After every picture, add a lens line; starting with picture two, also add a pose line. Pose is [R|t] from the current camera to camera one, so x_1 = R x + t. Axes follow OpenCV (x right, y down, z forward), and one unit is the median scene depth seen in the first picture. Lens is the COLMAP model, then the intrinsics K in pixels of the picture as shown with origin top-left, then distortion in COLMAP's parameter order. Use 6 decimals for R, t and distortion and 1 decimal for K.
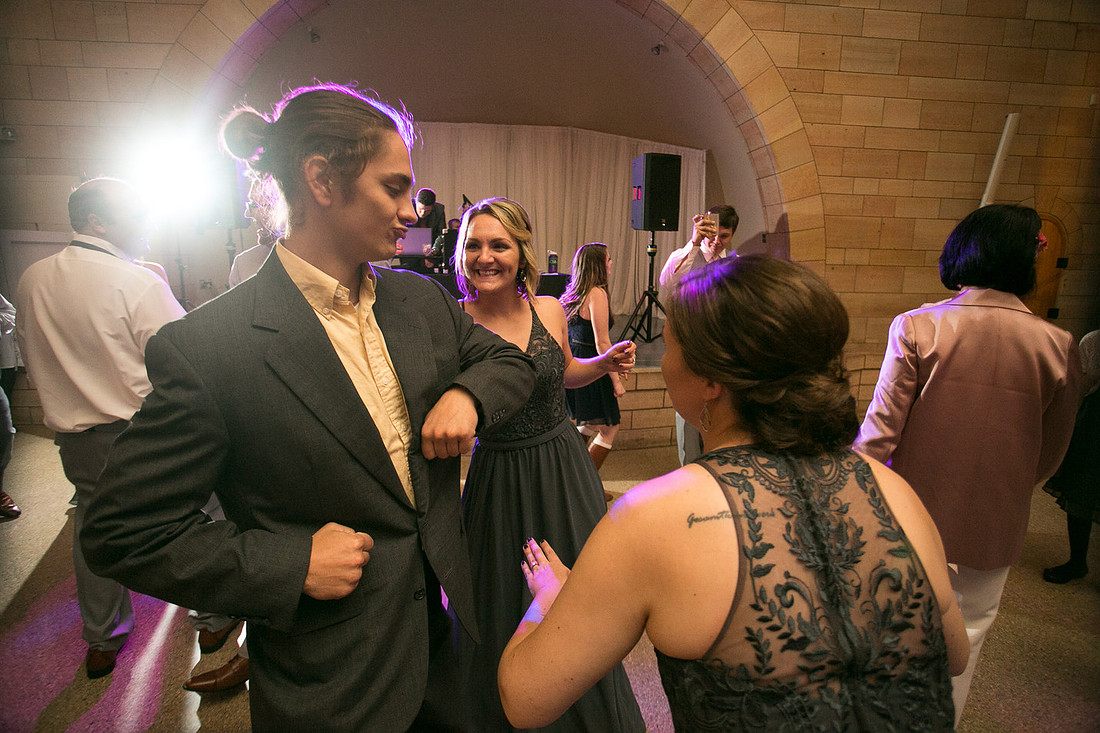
lens RADIAL K [[546.6, 0, 550.0], [0, 546.6, 366.5], [0, 0, 1]] dist [0.000342, 0.000329]
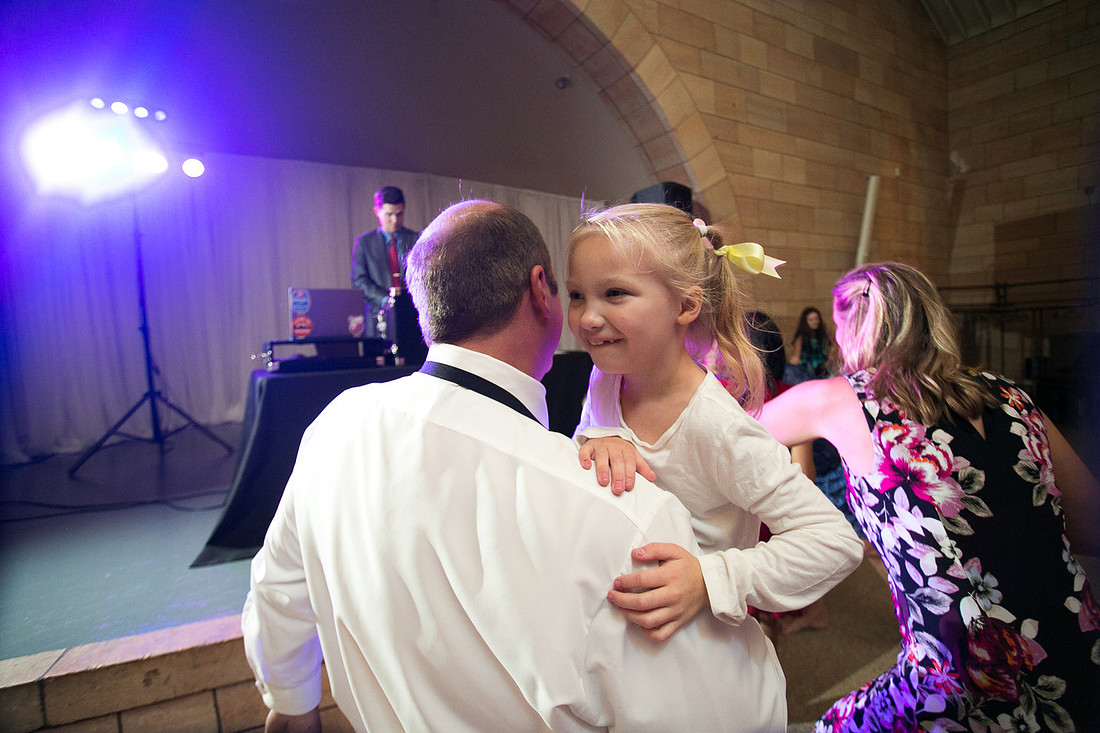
lens RADIAL K [[546.6, 0, 550.0], [0, 546.6, 366.5], [0, 0, 1]] dist [0.000342, 0.000329]
pose [[0.871361, -0.101987, 0.479925, -0.294497], [0.176669, 0.977764, -0.112982, -0.069537], [-0.457731, 0.183236, 0.870004, 0.395268]]
